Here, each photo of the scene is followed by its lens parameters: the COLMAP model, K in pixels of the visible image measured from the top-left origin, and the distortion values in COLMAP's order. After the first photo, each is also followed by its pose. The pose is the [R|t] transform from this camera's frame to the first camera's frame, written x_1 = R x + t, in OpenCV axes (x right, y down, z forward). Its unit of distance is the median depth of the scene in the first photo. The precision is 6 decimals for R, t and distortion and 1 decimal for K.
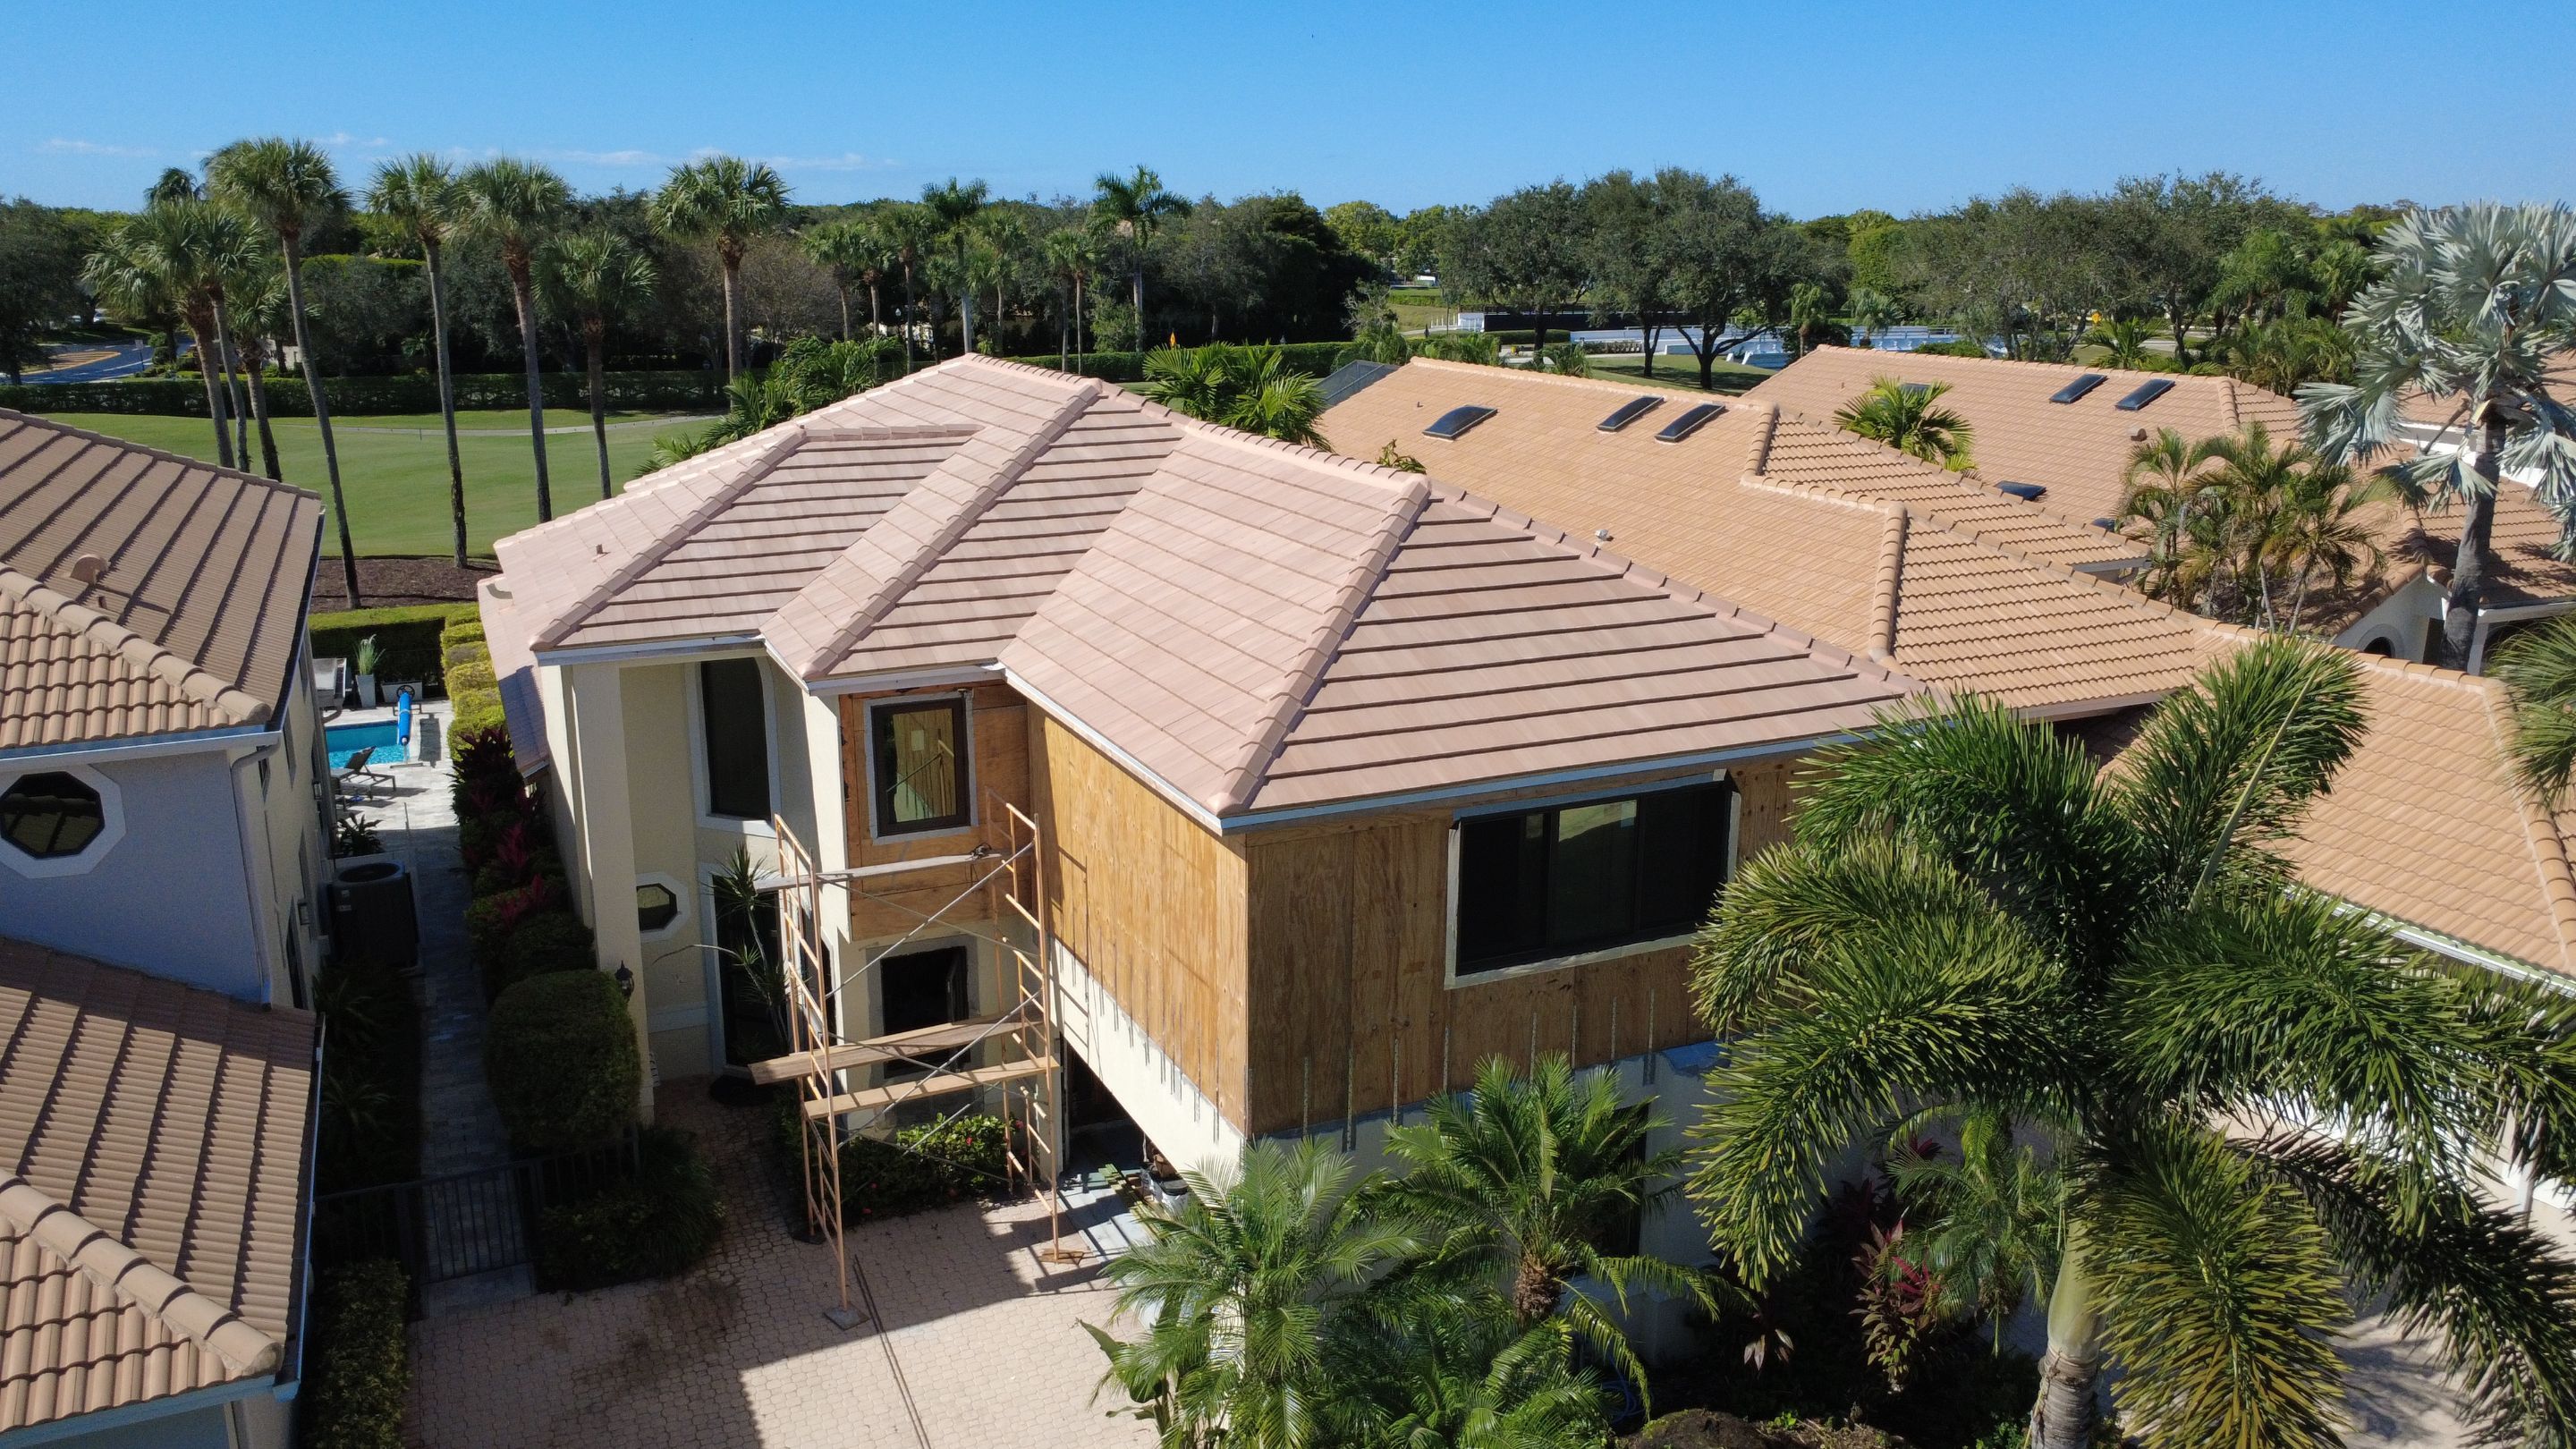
lens RADIAL K [[1862.8, 0, 1291.2], [0, 1862.8, 730.5], [0, 0, 1]] dist [-0.000564, 0.009052]
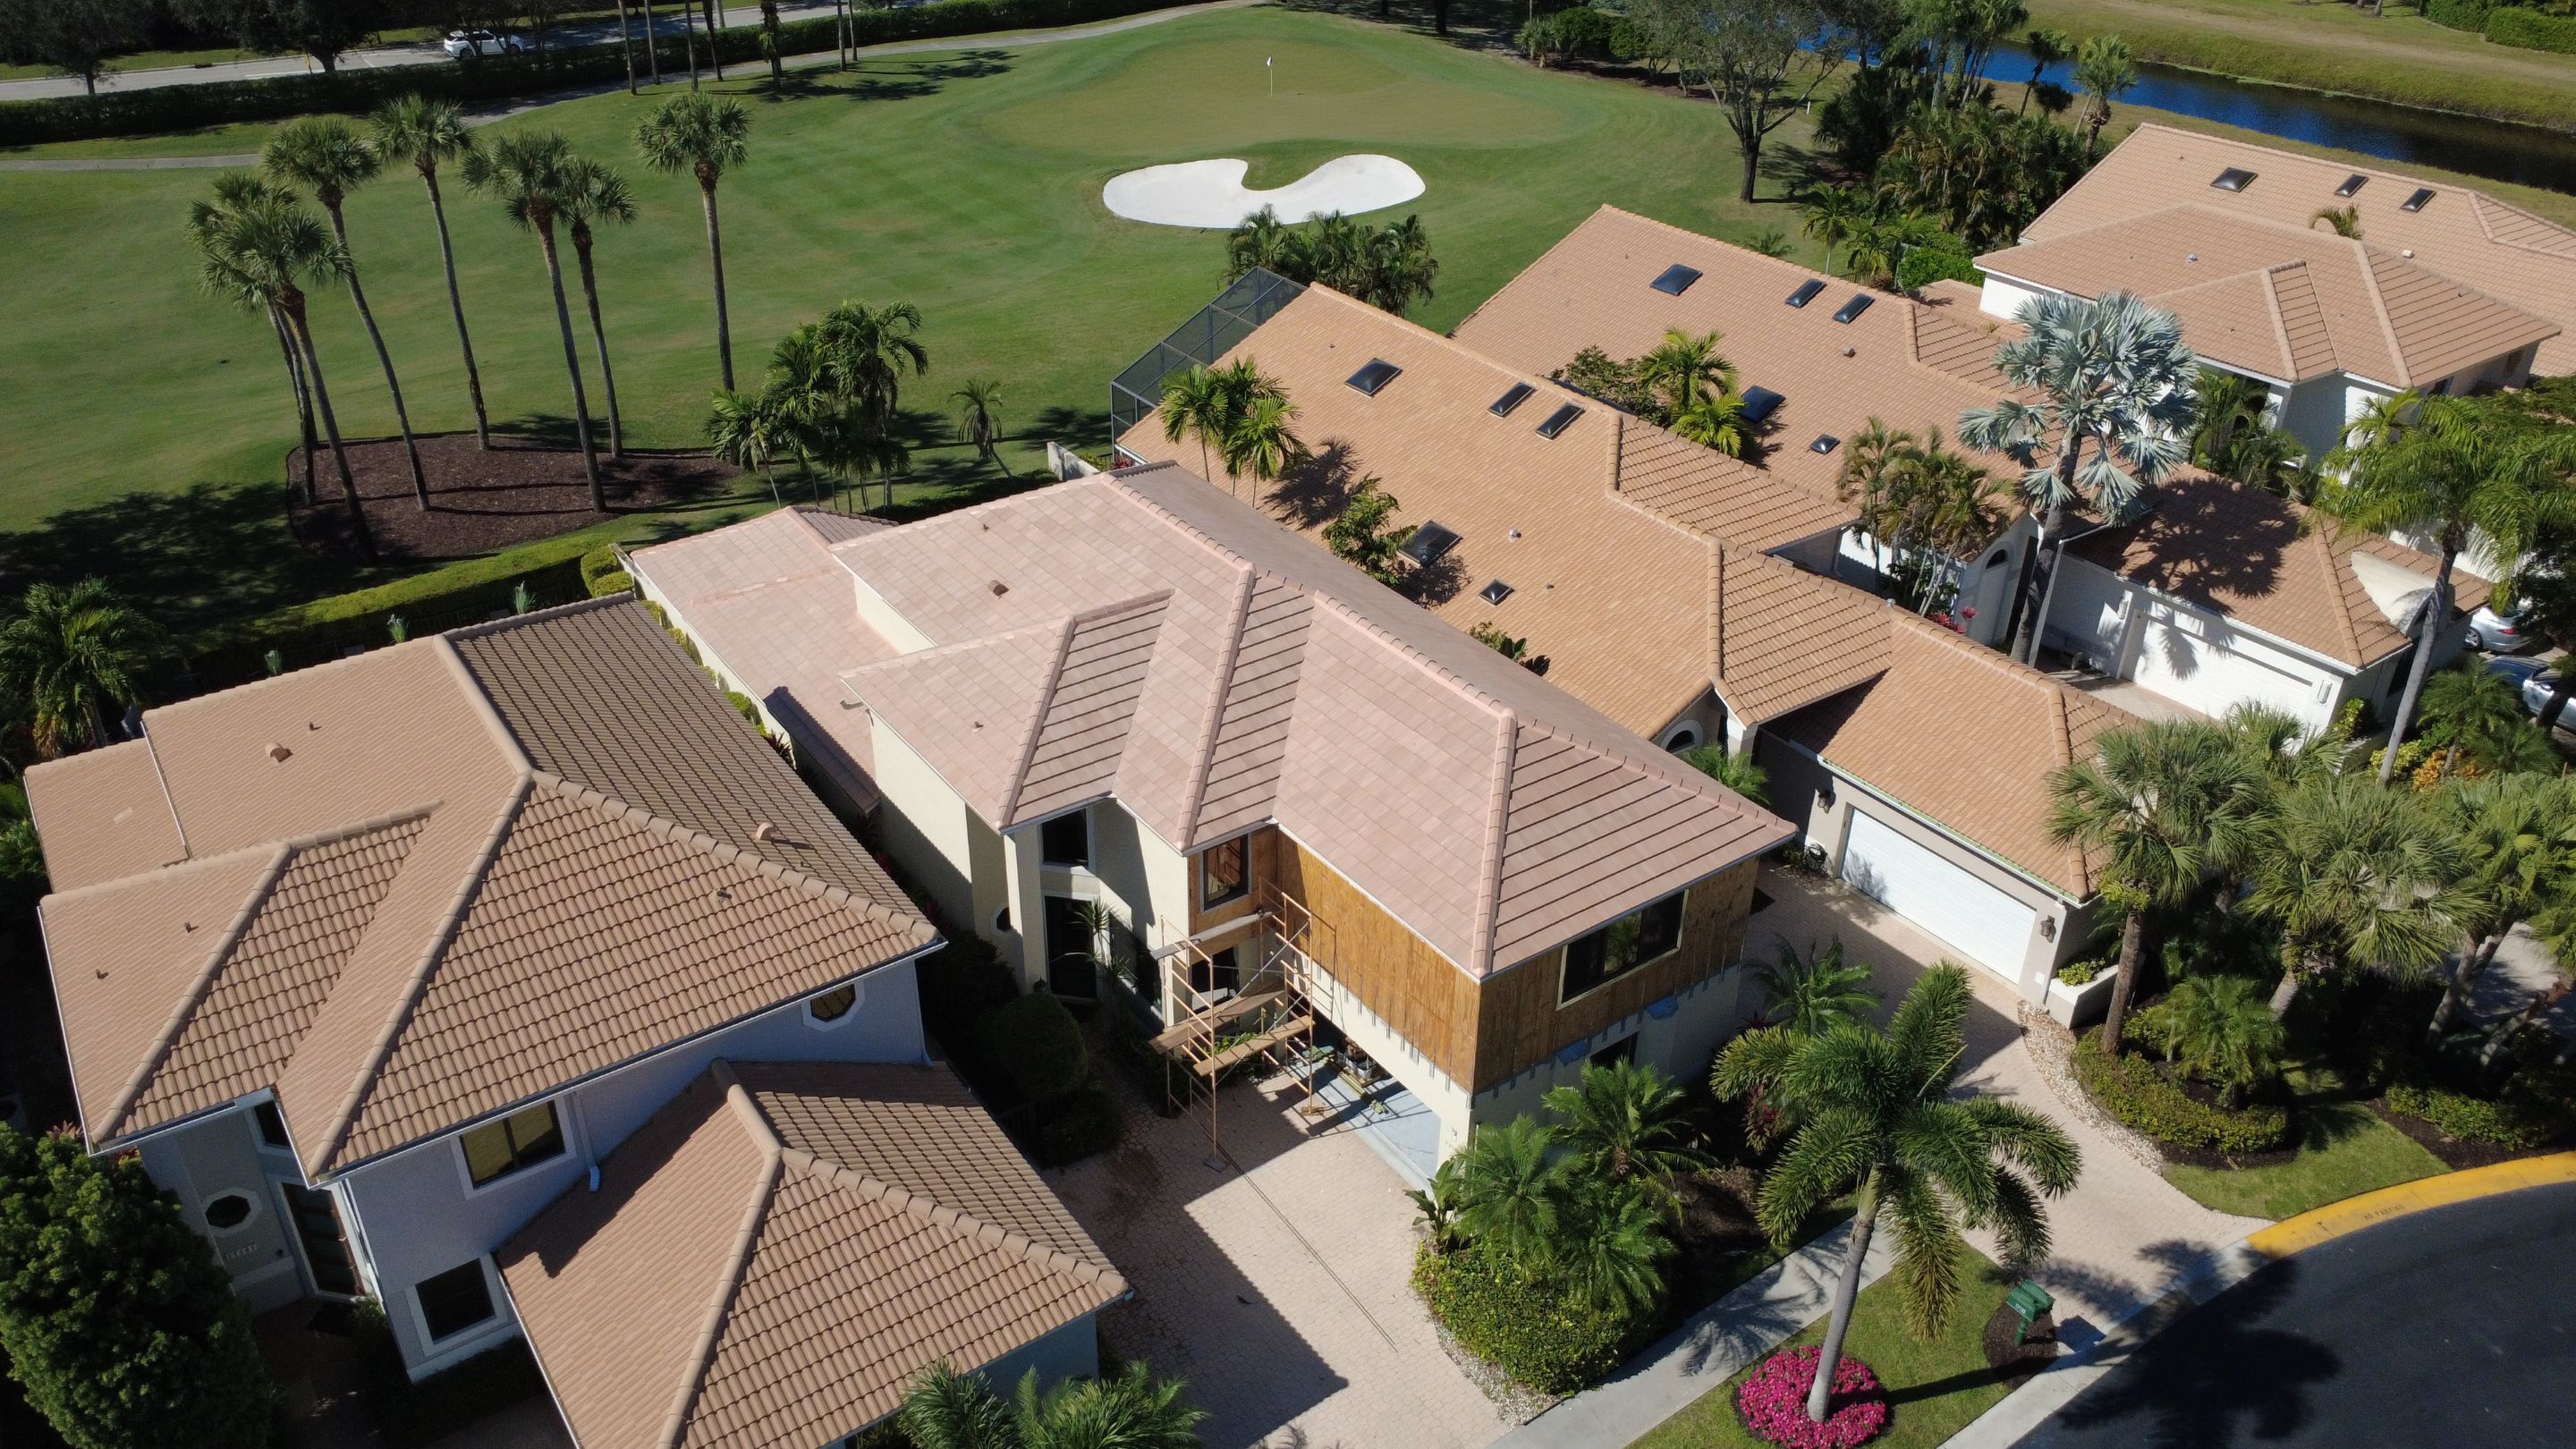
lens RADIAL K [[1862.8, 0, 1286.9], [0, 1862.8, 728.1], [0, 0, 1]] dist [-0.000564, 0.009052]
pose [[0.984051, -0.086908, 0.155212, -0.407264], [0.041987, 0.961354, 0.272094, -0.593409], [-0.172861, -0.261237, 0.949671, -0.656522]]
